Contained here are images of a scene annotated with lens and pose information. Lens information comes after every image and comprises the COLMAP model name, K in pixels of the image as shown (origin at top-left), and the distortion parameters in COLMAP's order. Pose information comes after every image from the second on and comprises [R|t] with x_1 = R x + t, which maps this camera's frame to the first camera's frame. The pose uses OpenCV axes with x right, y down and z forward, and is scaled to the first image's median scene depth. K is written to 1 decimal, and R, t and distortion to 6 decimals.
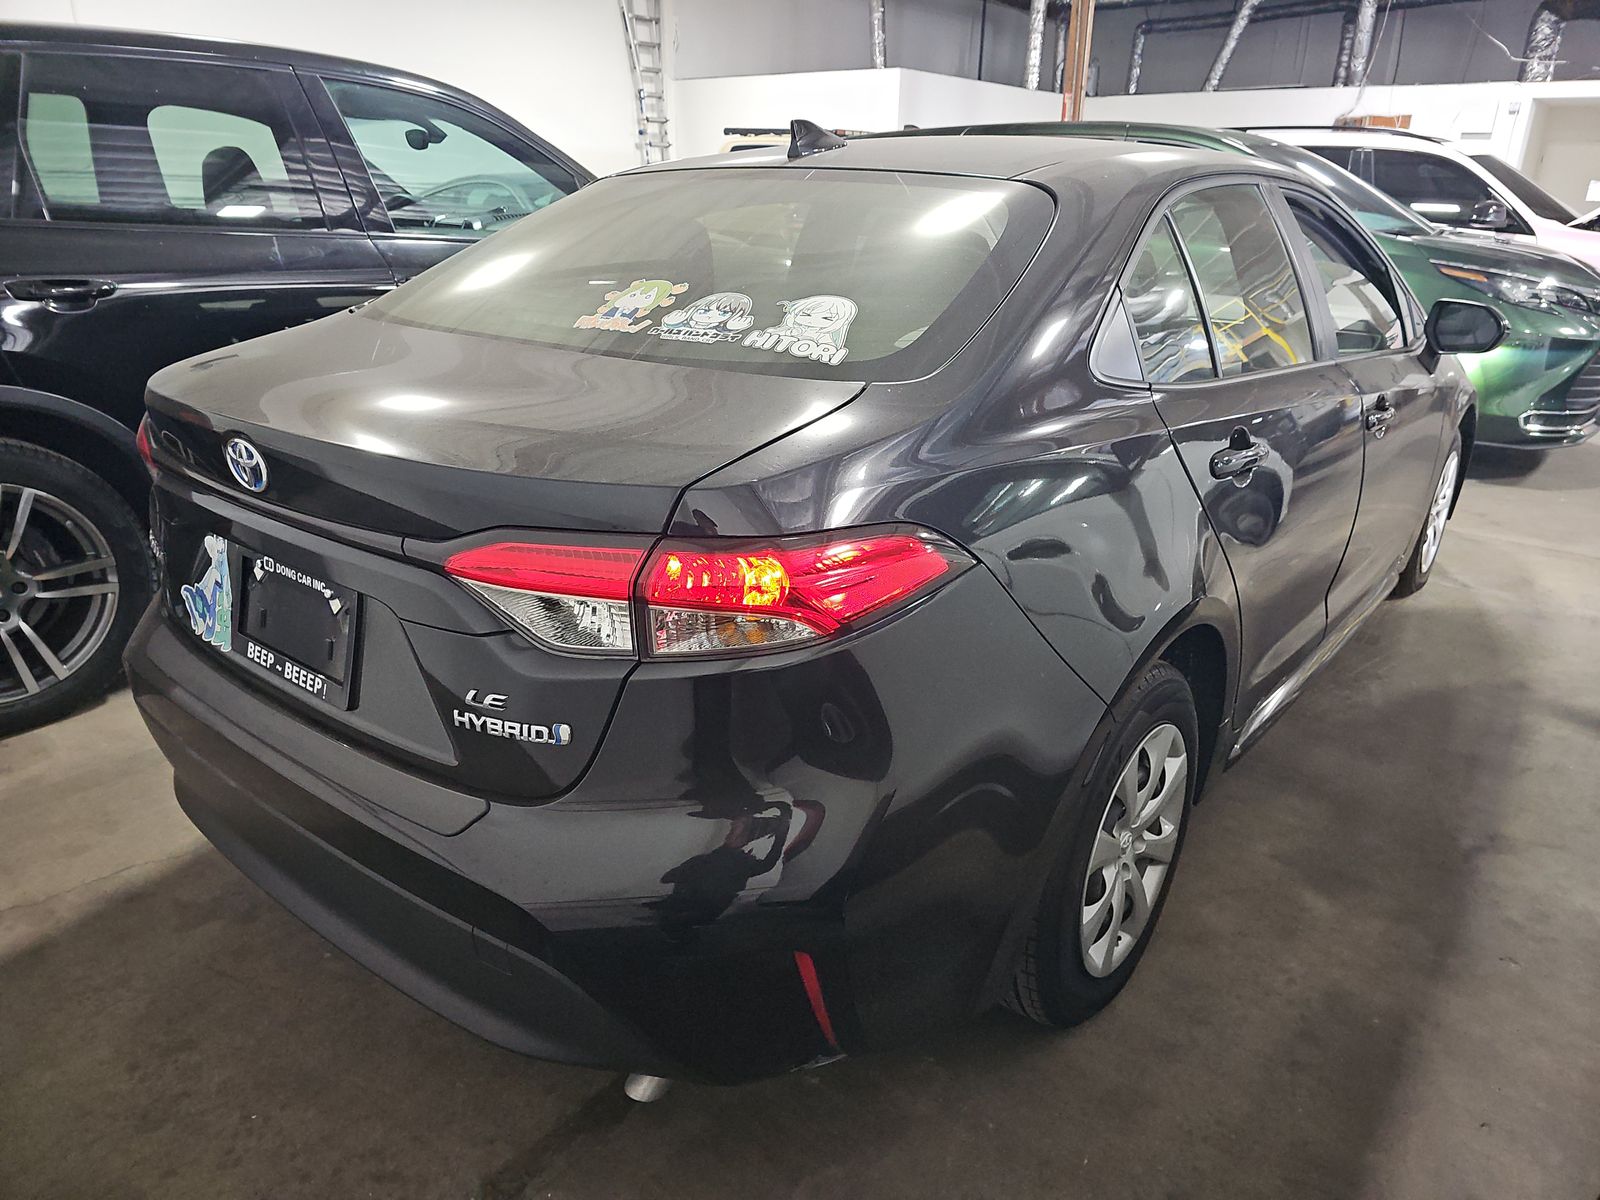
lens RADIAL K [[1089.3, 0, 804.3], [0, 1089.3, 599.1], [0, 0, 1]] dist [0.046063, -0.051280]
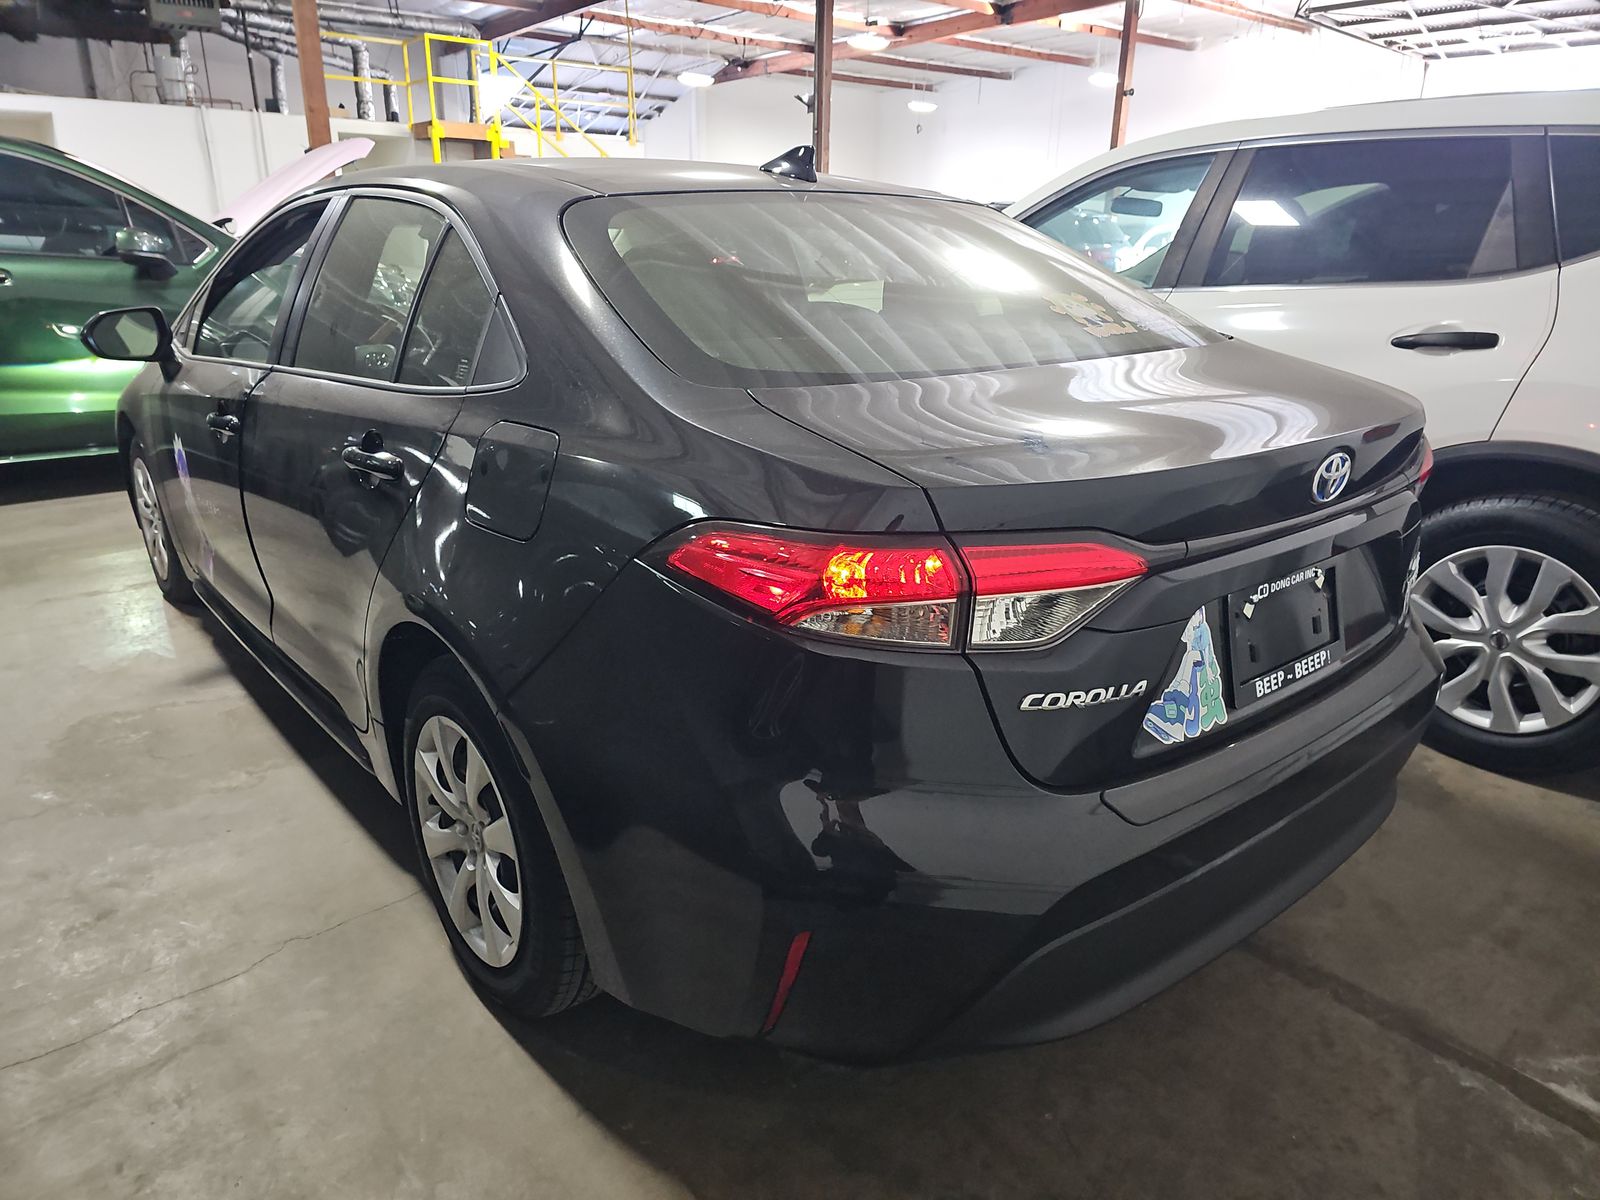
lens RADIAL K [[1089.3, 0, 802.3], [0, 1089.3, 598.8], [0, 0, 1]] dist [0.046063, -0.051280]
pose [[0.203027, -0.328874, 0.922292, -1.512984], [0.343023, 0.906109, 0.247593, -0.424412], [-0.917123, 0.266099, 0.296776, 1.092622]]
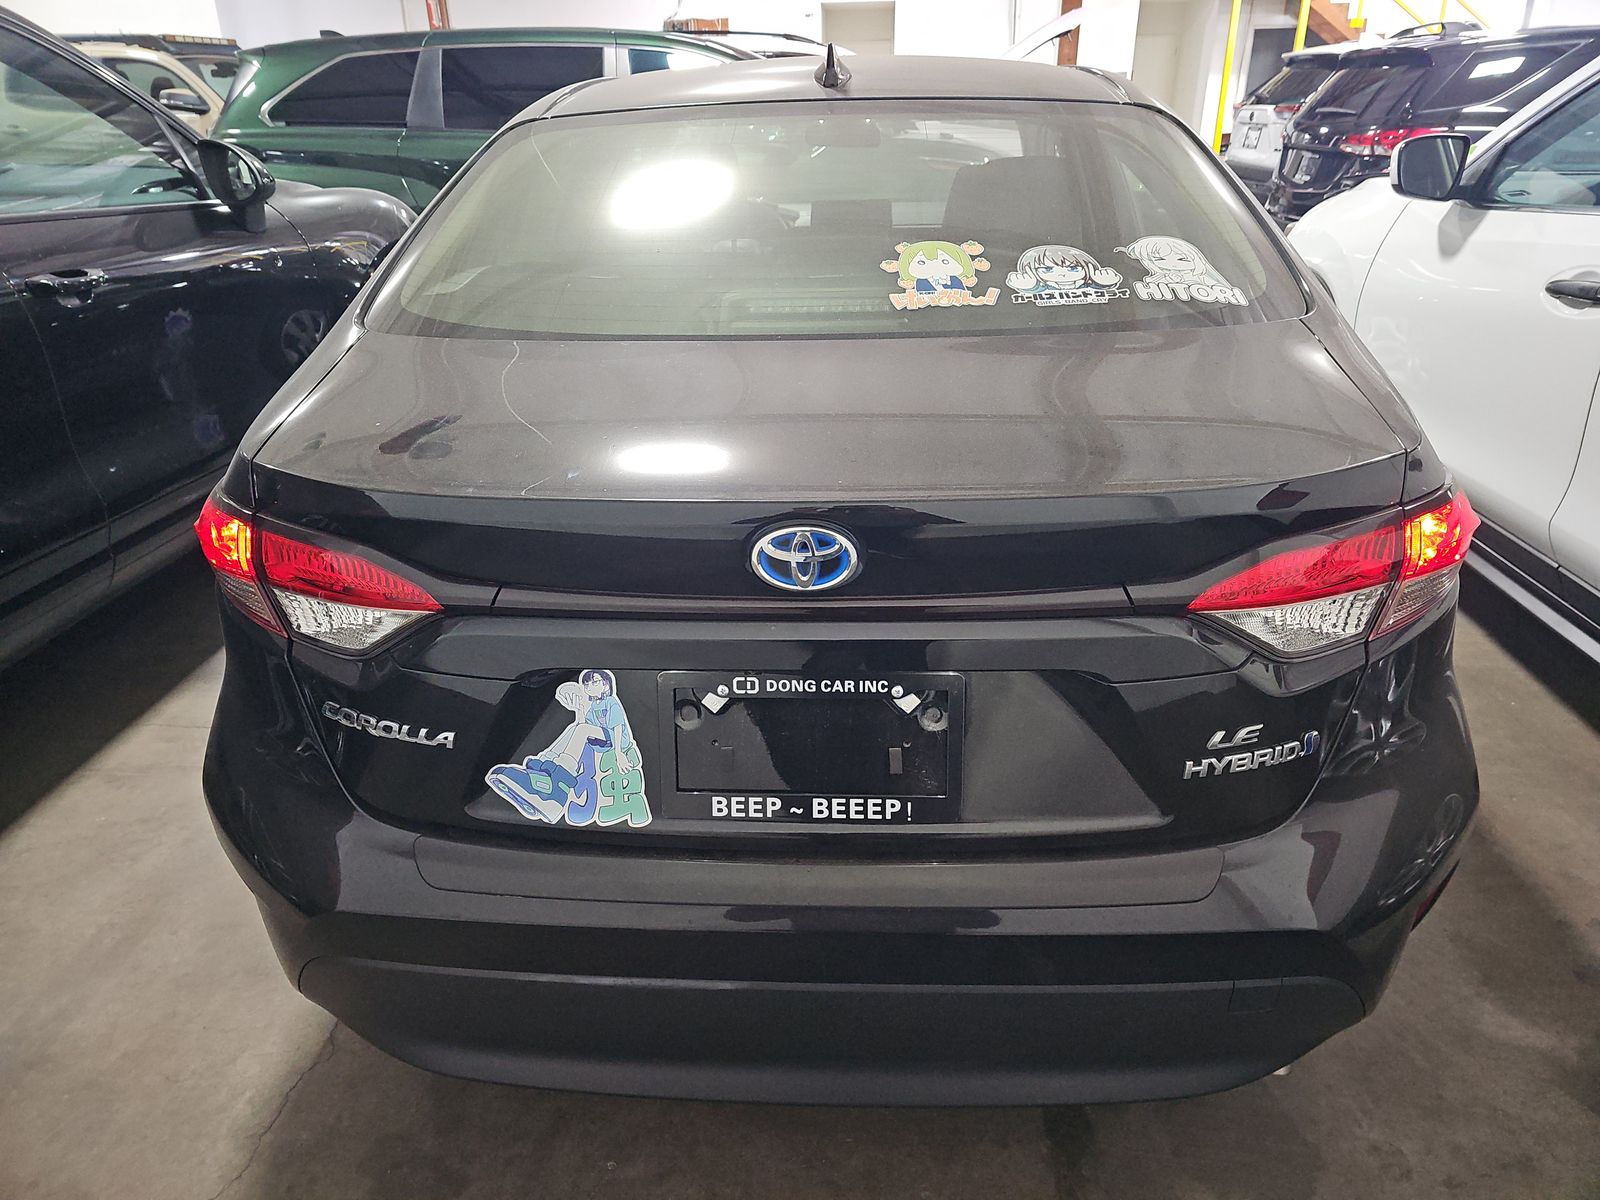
lens RADIAL K [[1089.3, 0, 801.3], [0, 1089.3, 608.2], [0, 0, 1]] dist [0.046063, -0.051280]
pose [[0.815060, -0.280463, 0.506969, -0.813603], [0.239433, 0.959862, 0.146072, -0.180567], [-0.527588, 0.002328, 0.849497, 0.350261]]
